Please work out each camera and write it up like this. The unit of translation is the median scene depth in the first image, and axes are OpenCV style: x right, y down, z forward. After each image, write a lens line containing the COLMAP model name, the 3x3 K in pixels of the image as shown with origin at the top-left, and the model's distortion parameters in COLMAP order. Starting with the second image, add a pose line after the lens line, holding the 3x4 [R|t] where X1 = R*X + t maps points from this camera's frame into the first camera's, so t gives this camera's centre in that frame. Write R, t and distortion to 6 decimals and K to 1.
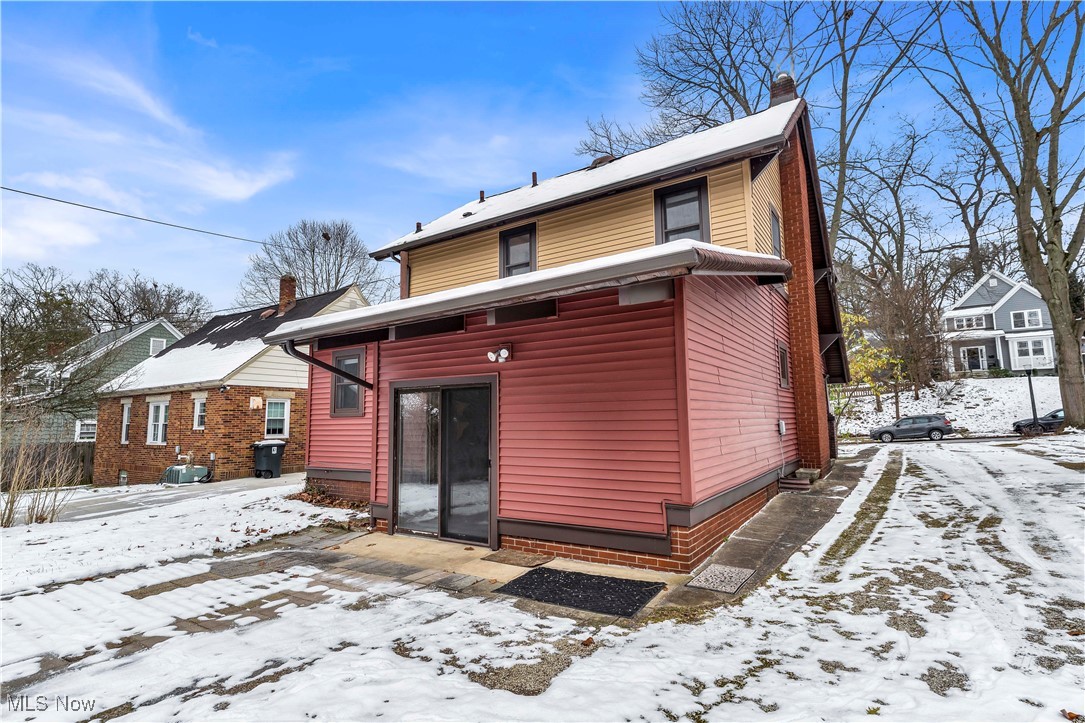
lens RADIAL K [[528.7, 0, 542.7], [0, 528.7, 360.4], [0, 0, 1]] dist [0.000299, 0.000071]
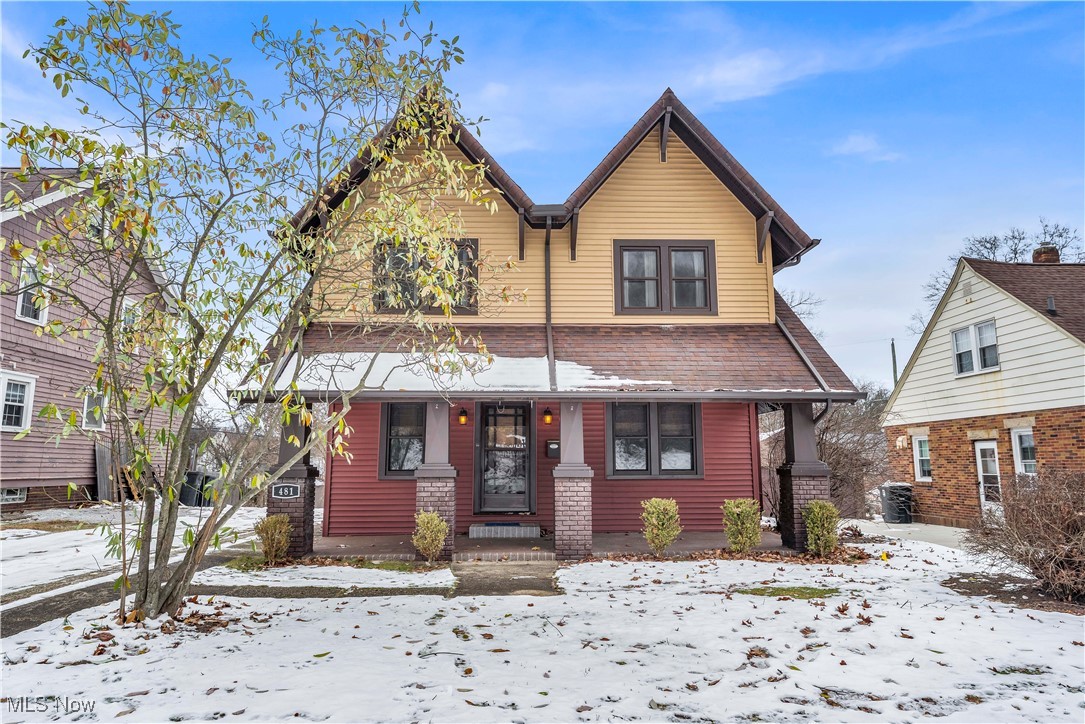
lens RADIAL K [[657.0, 0, 540.9], [0, 657.0, 361.8], [0, 0, 1]] dist [0.001967, 0.000399]
pose [[-0.816302, -0.068772, -0.573517, 0.657020], [0.085510, 0.967560, -0.237730, 0.161368], [0.571262, -0.243101, -0.783940, 1.548951]]
